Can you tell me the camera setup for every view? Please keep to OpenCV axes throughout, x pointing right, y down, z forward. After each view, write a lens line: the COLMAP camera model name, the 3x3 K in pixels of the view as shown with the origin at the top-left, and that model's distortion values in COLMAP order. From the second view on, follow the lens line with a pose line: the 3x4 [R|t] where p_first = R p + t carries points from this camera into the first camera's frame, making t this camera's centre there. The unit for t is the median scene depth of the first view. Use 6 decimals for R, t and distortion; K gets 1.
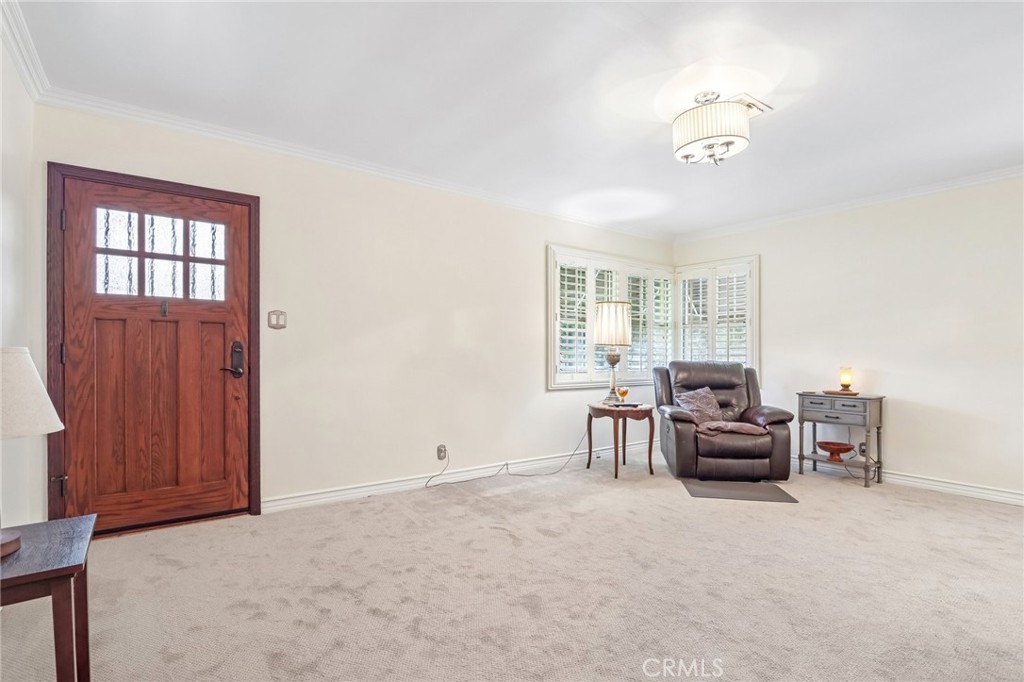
lens RADIAL K [[496.8, 0, 506.0], [0, 496.8, 351.9], [0, 0, 1]] dist [-0.003335, 0.000707]
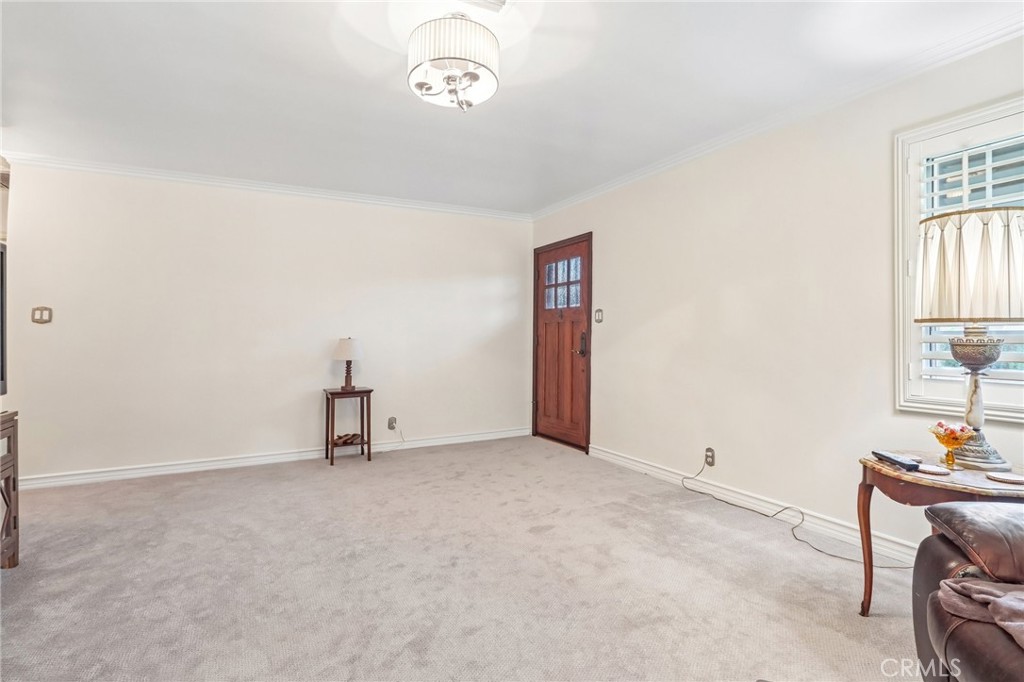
lens RADIAL K [[484.0, 0, 512.4], [0, 484.0, 325.9], [0, 0, 1]] dist [-0.000866, 0.000112]
pose [[-0.108959, -0.036161, -0.993388, 0.908014], [-0.006330, 0.999343, -0.035683, 0.011393], [0.994026, 0.002400, -0.109116, 0.929939]]
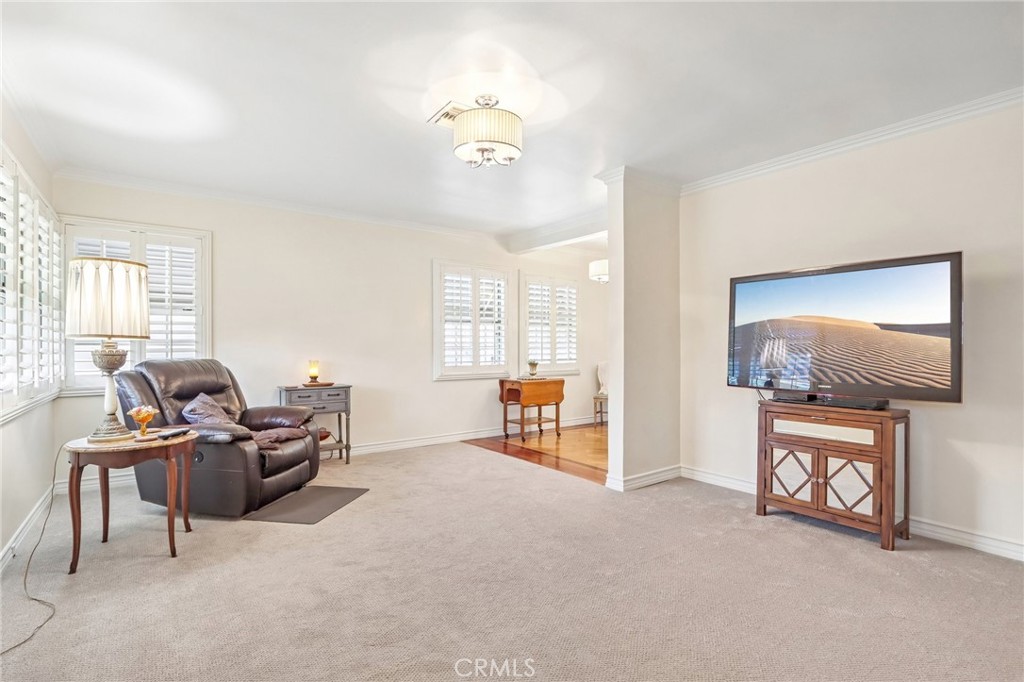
lens RADIAL K [[480.2, 0, 512.0], [0, 480.2, 341.0], [0, 0, 1]] dist [-0.002557, 0.000068]
pose [[-0.002326, 0.005015, 0.999985, -0.472724], [0.000775, 0.999987, -0.005014, -0.007066], [-0.999997, 0.000764, -0.002330, 0.763796]]
